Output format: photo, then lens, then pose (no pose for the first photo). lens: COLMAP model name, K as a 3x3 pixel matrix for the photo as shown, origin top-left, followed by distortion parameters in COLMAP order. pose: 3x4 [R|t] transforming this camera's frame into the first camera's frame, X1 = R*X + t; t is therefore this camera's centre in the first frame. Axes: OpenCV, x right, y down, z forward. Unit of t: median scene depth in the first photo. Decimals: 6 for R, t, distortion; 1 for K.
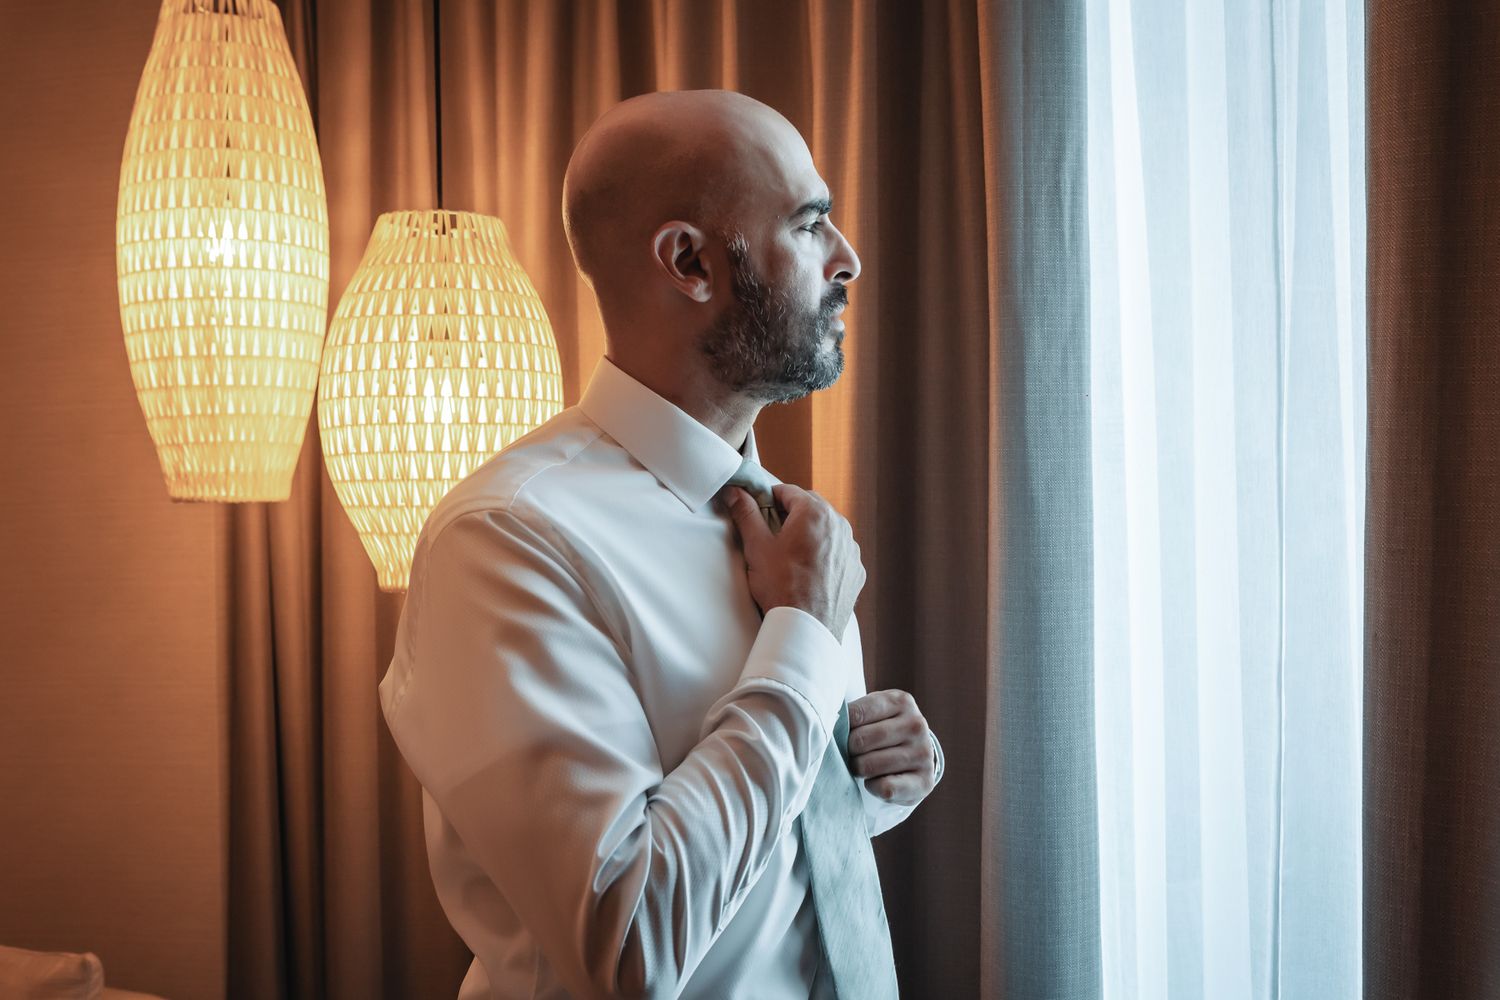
lens RADIAL K [[1590.4, 0, 749.5], [0, 1590.4, 498.8], [0, 0, 1]] dist [0.015648, 0.000000]
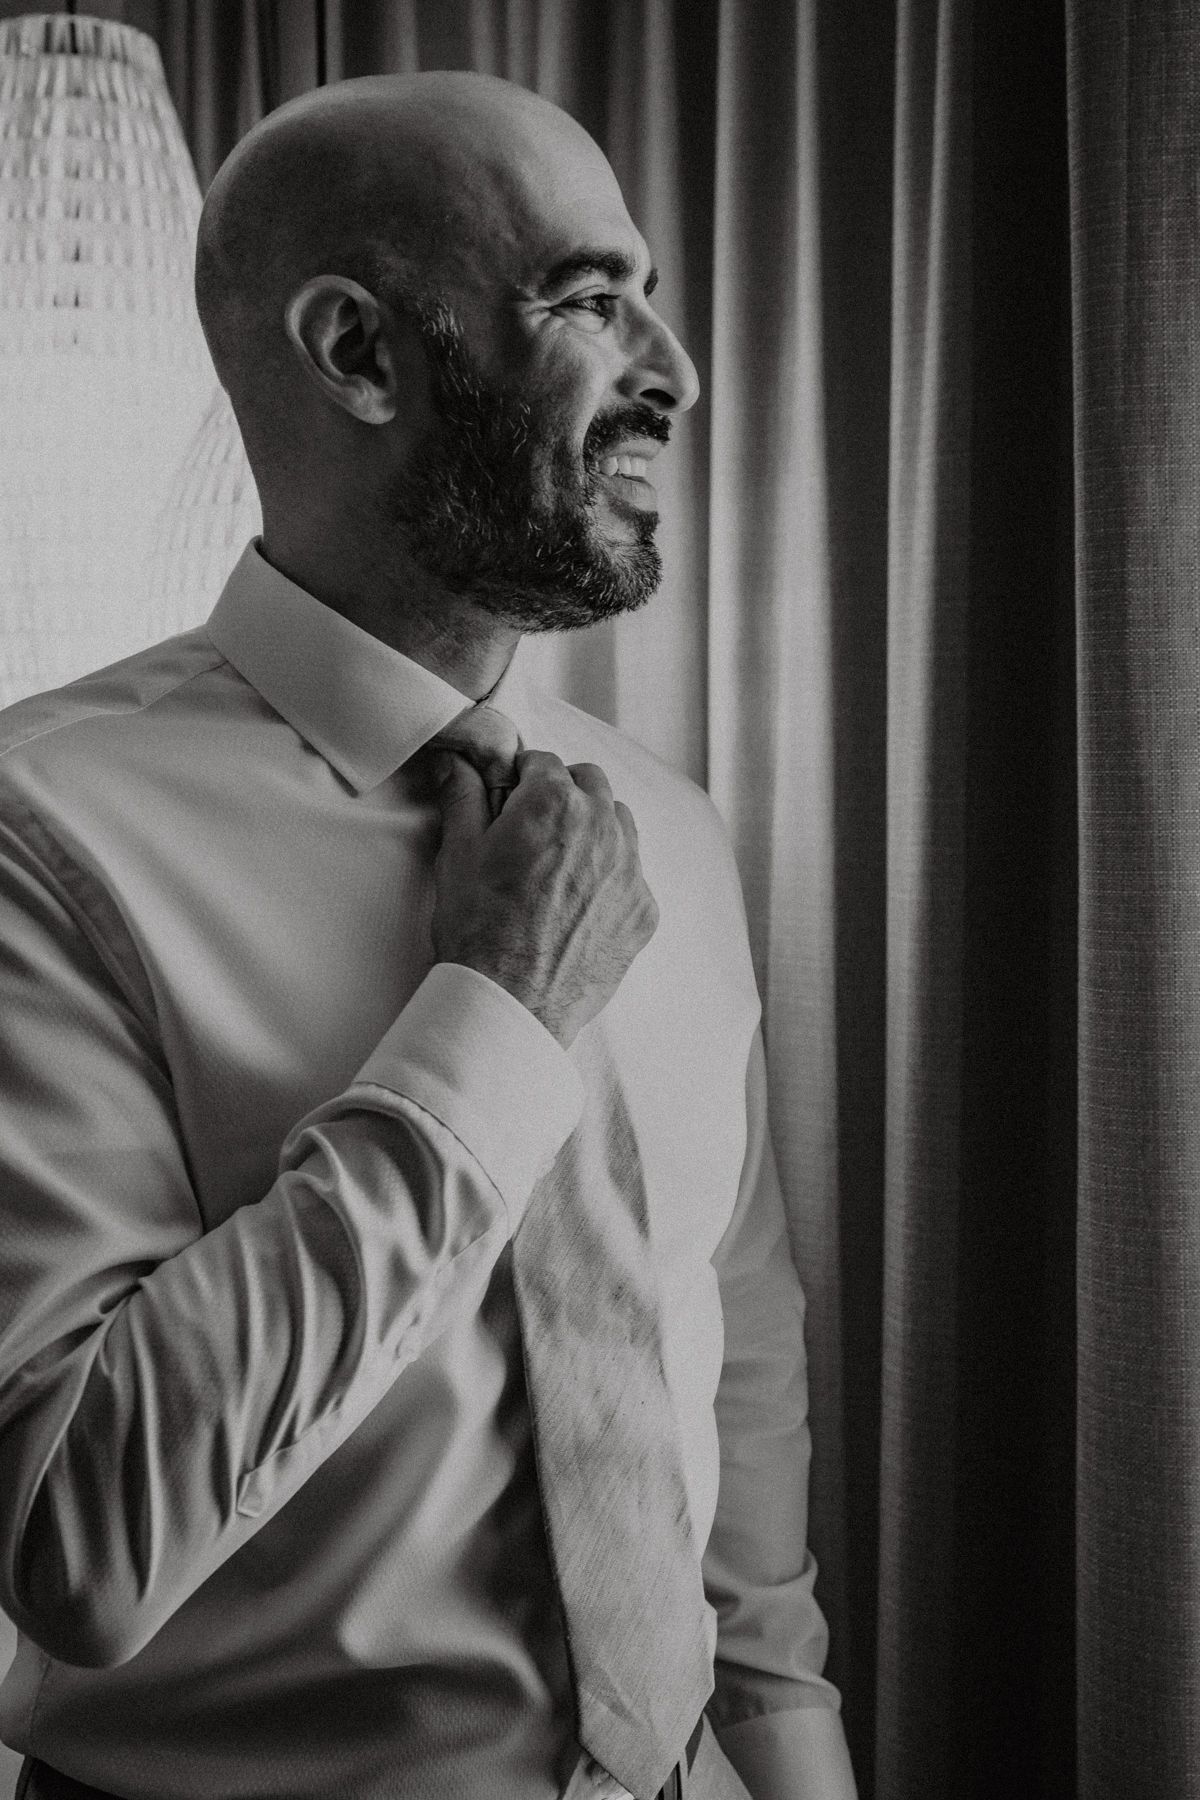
lens RADIAL K [[2416.1, 0, 600.0], [0, 2416.1, 900.9], [0, 0, 1]] dist [0.001202, 0.000000]
pose [[0.949075, 0.012500, -0.314802, 0.320367], [-0.003257, 0.999548, 0.029870, 0.020100], [0.315034, -0.027324, 0.948687, 0.192475]]
